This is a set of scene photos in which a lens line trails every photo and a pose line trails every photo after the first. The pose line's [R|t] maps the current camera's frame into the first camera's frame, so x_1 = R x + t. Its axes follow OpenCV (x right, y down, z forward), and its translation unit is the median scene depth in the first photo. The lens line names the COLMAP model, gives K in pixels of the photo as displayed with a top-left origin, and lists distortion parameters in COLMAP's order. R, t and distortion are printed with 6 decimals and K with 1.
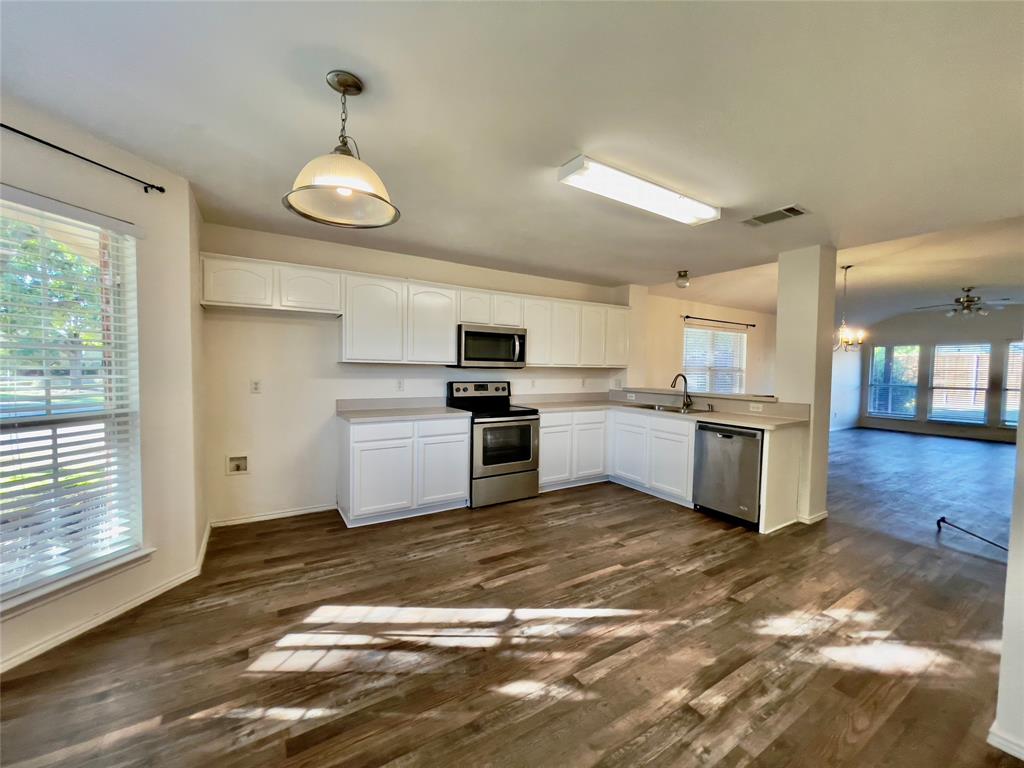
lens RADIAL K [[415.9, 0, 512.7], [0, 415.9, 383.2], [0, 0, 1]] dist [-0.006907, 0.007949]
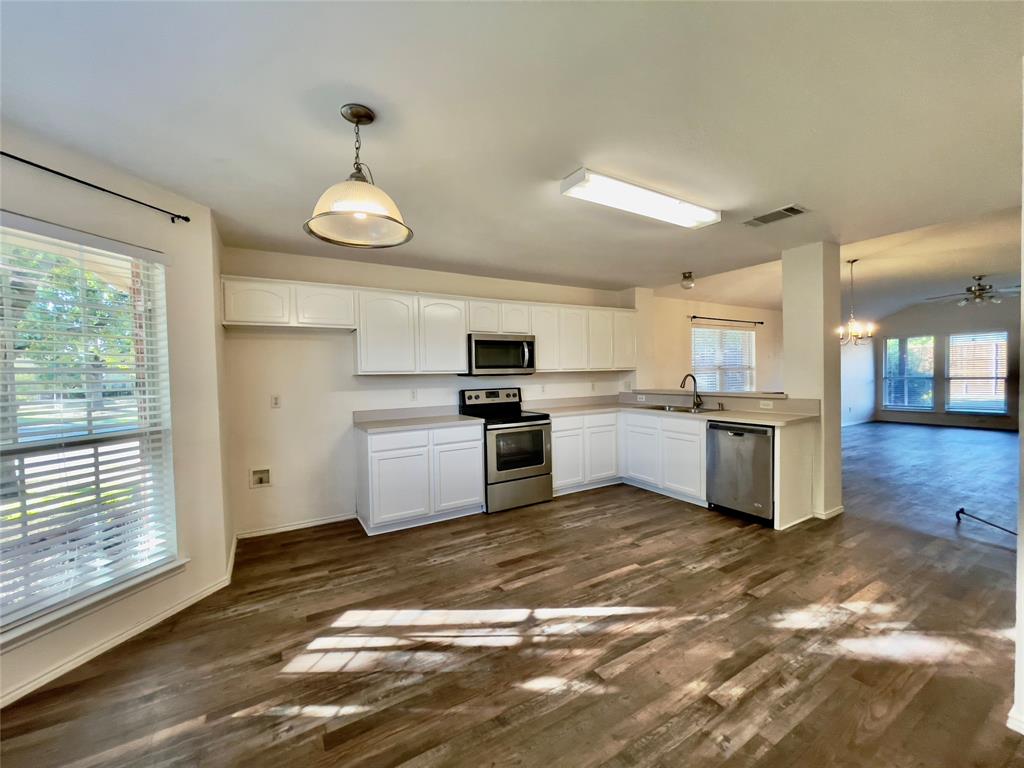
lens RADIAL K [[415.9, 0, 512.7], [0, 415.9, 382.5], [0, 0, 1]] dist [-0.006907, 0.007949]
pose [[0.999078, -0.036554, -0.022530, -0.004961], [0.036172, 0.999198, -0.017158, -0.000004], [0.023139, 0.016327, 0.999599, -0.035670]]
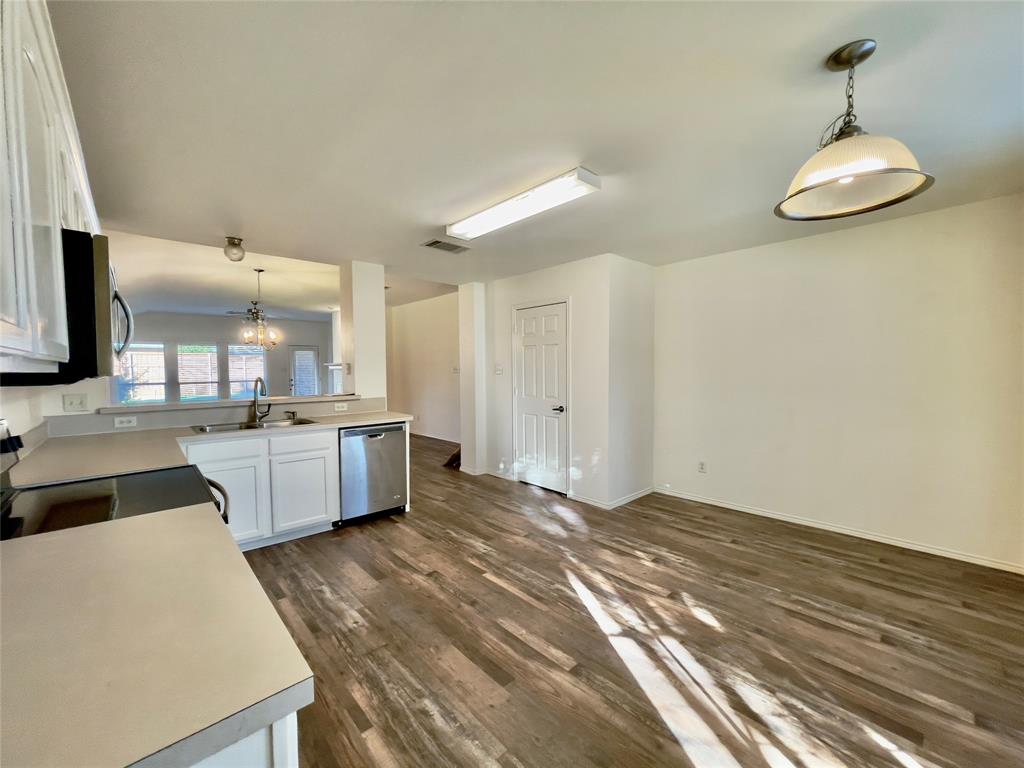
lens RADIAL K [[415.9, 0, 513.4], [0, 415.9, 379.2], [0, 0, 1]] dist [-0.006907, 0.007949]
pose [[-0.180107, -0.042338, 0.982735, -0.838045], [0.041505, 0.997856, 0.050596, -0.073763], [-0.982771, 0.049901, -0.177964, 1.333766]]
